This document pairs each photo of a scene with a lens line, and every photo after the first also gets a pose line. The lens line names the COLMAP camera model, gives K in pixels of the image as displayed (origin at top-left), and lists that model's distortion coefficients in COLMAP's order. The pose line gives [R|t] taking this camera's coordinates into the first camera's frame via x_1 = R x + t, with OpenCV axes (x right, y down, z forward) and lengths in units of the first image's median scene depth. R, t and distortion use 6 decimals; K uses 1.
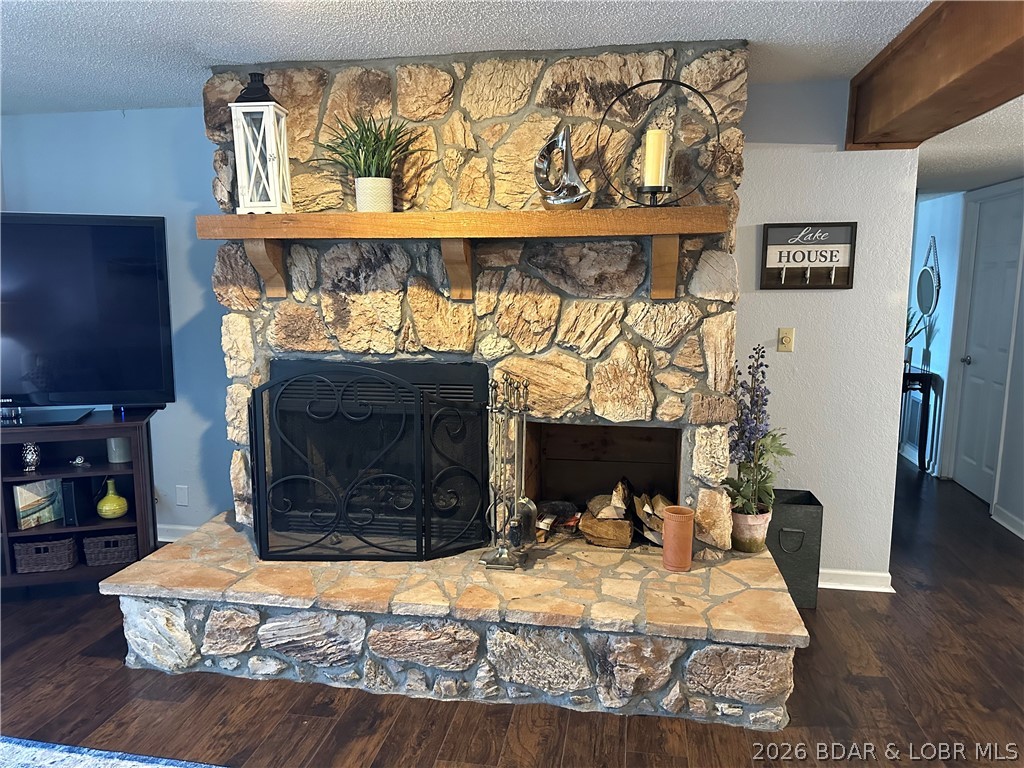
lens RADIAL K [[714.4, 0, 514.4], [0, 714.4, 389.4], [0, 0, 1]] dist [0.145047, -0.271167]
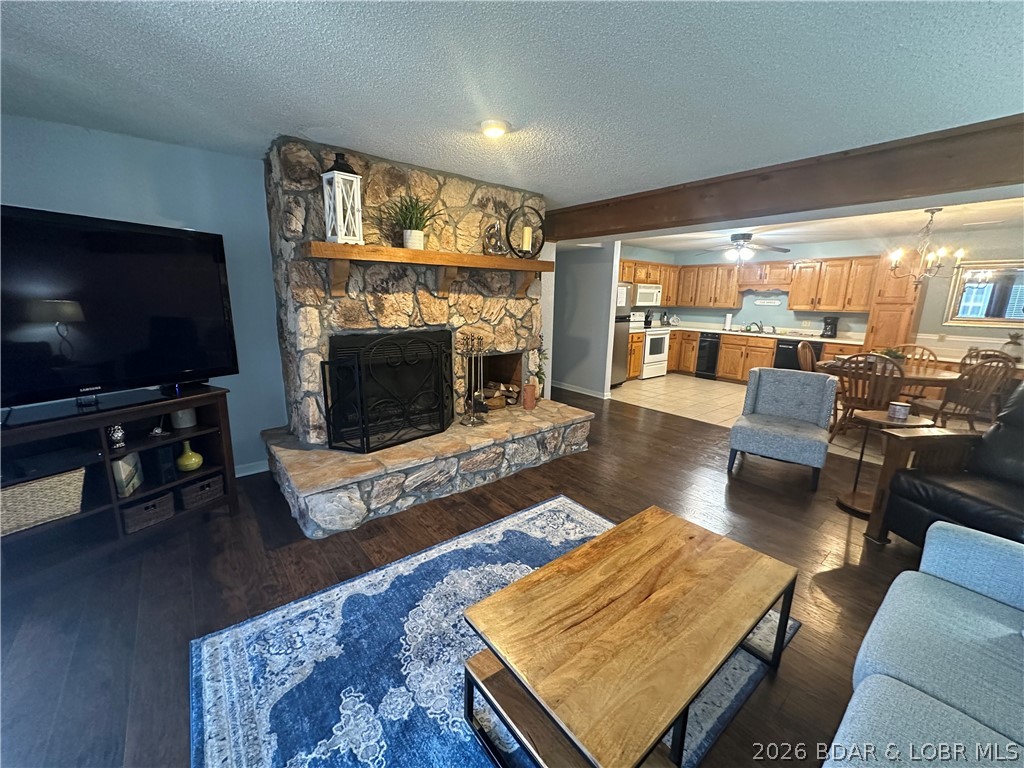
lens RADIAL K [[408.4, 0, 512.0], [0, 408.4, 384.0], [0, 0, 1]] dist [-0.002630, -0.000119]
pose [[0.659342, -0.149010, 0.736929, -0.823366], [0.097459, 0.988832, 0.112748, 0.000909], [-0.745500, -0.002519, 0.666501, 0.119763]]
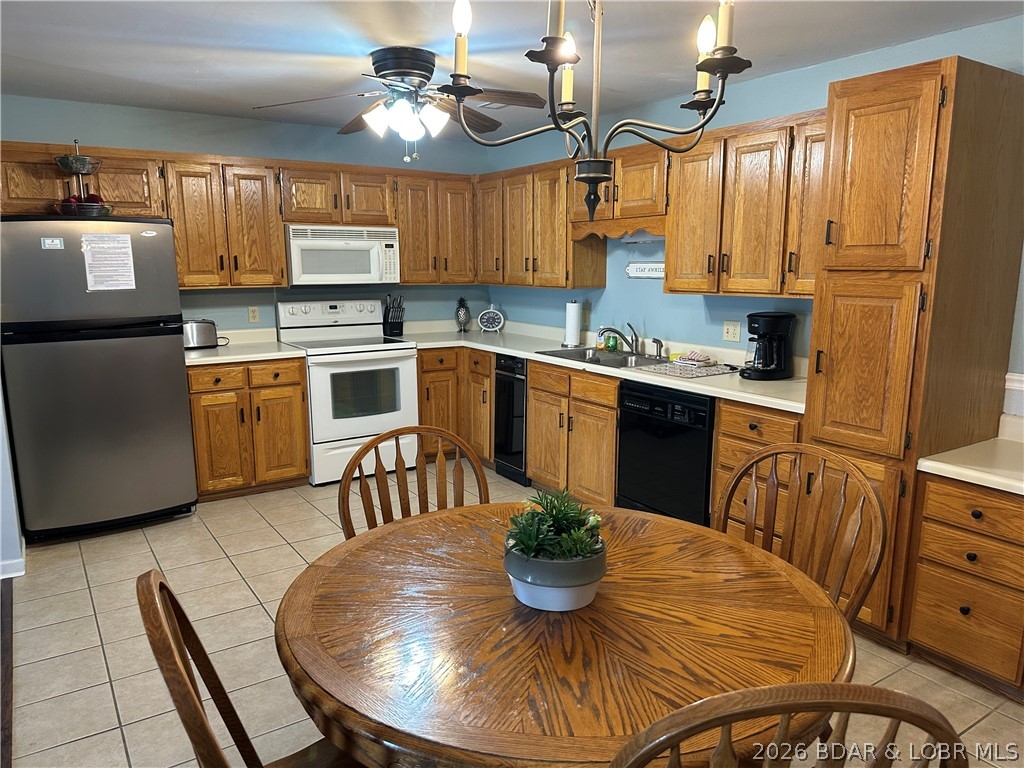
lens RADIAL K [[718.3, 0, 512.1], [0, 718.3, 393.7], [0, 0, 1]] dist [0.117225, -0.171707]
pose [[0.721727, -0.130096, 0.679842, 0.803476], [0.107080, 0.991339, 0.076027, 0.053519], [-0.683845, 0.017926, 0.729407, -0.296024]]
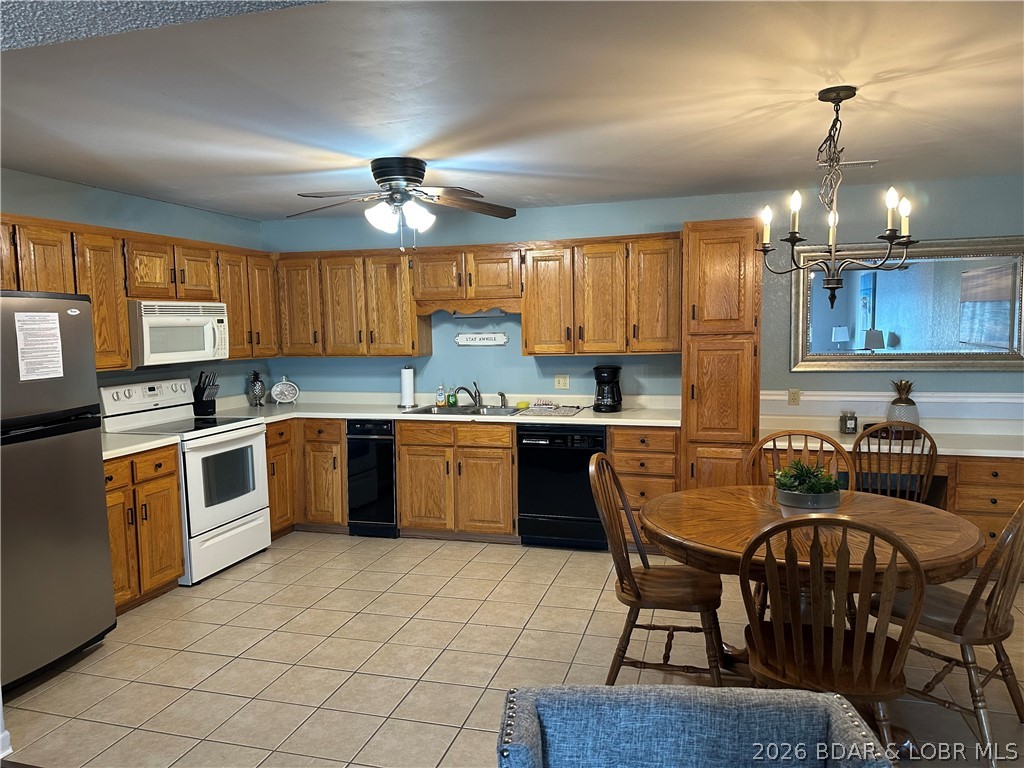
lens RADIAL K [[718.0, 0, 515.3], [0, 718.0, 387.7], [0, 0, 1]] dist [0.118633, -0.157242]
pose [[0.102491, -0.091392, 0.990527, 0.204092], [0.168162, 0.983030, 0.073300, -0.055712], [-0.980417, 0.159057, 0.116120, 0.324556]]
